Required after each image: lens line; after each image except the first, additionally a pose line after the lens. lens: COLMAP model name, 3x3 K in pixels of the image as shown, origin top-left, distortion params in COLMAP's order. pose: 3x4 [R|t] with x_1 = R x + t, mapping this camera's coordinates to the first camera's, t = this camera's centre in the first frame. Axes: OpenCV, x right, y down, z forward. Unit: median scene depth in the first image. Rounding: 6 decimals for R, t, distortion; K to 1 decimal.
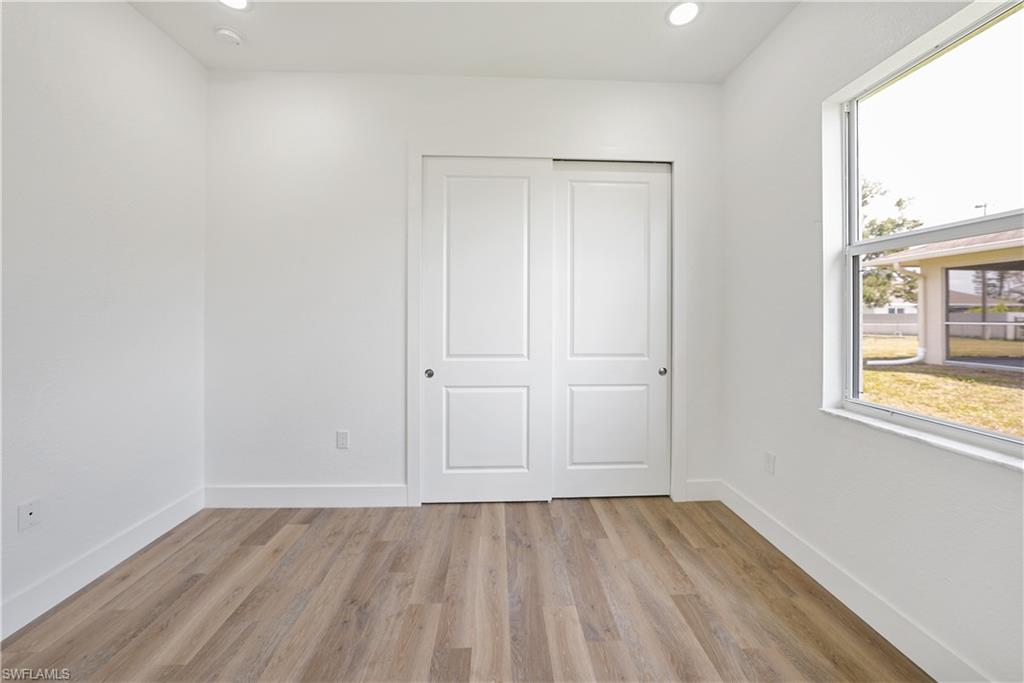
lens RADIAL K [[362.1, 0, 514.4], [0, 362.1, 316.2], [0, 0, 1]] dist [-0.020824, 0.004485]
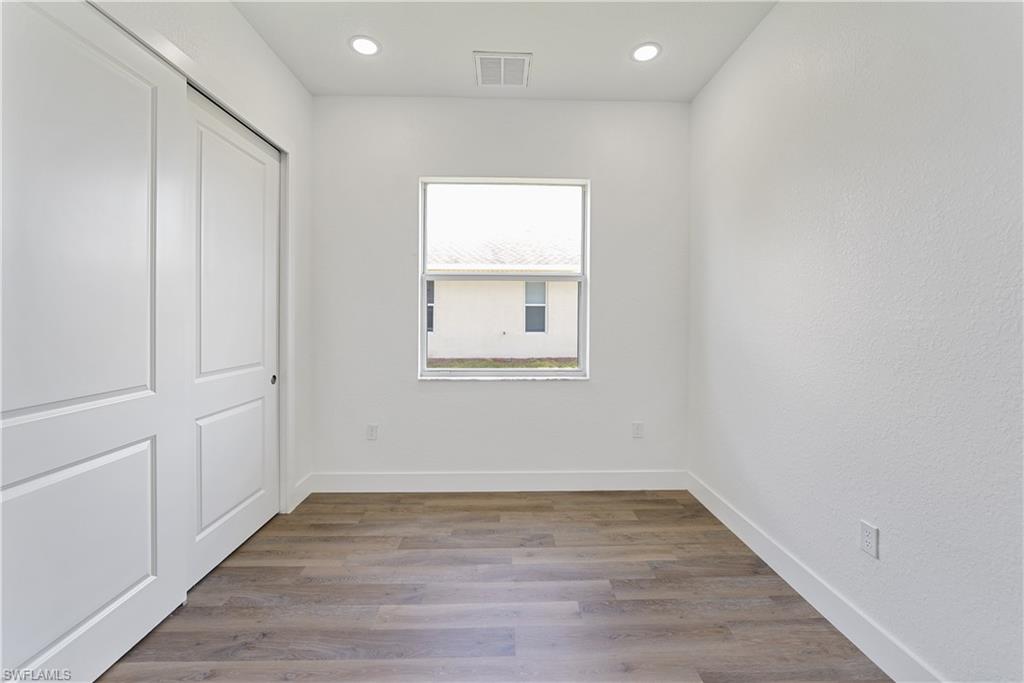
lens RADIAL K [[421.8, 0, 511.2], [0, 421.8, 323.2], [0, 0, 1]] dist [-0.015811, 0.000218]
pose [[0.010534, -0.018307, 0.999777, -0.758485], [-0.000970, 0.999832, 0.018319, -0.009765], [-0.999944, -0.001163, 0.010514, 0.470562]]
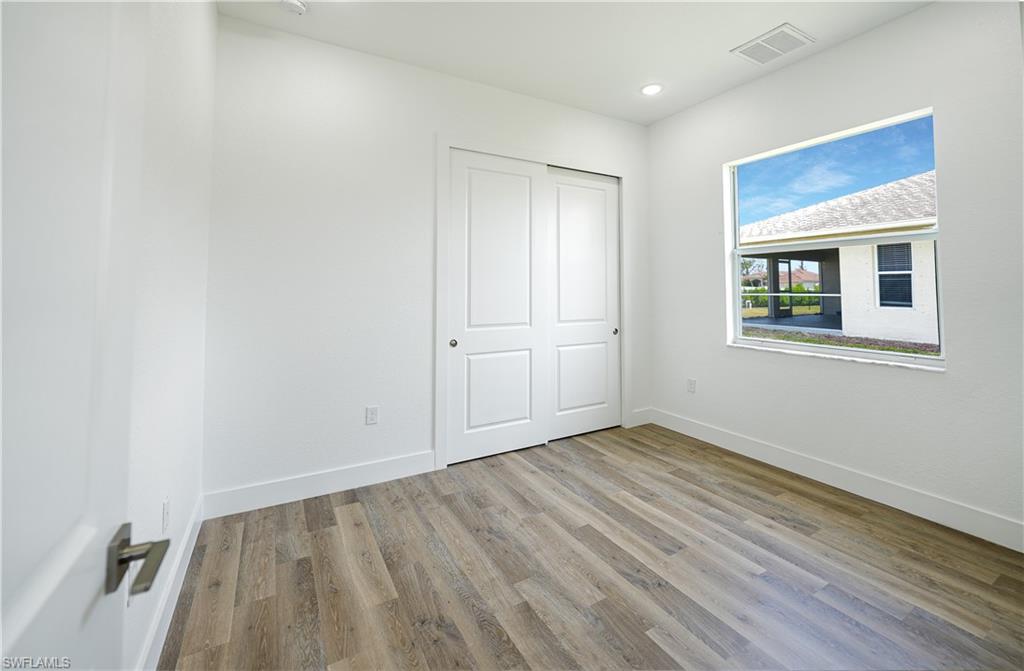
lens RADIAL K [[418.9, 0, 500.7], [0, 418.9, 273.2], [0, 0, 1]] dist [-0.007938, 0.000489]
pose [[0.896444, 0.012866, 0.442970, -0.790808], [0.004921, 0.999228, -0.038981, -0.005382], [-0.443130, 0.037124, 0.895689, -0.250358]]
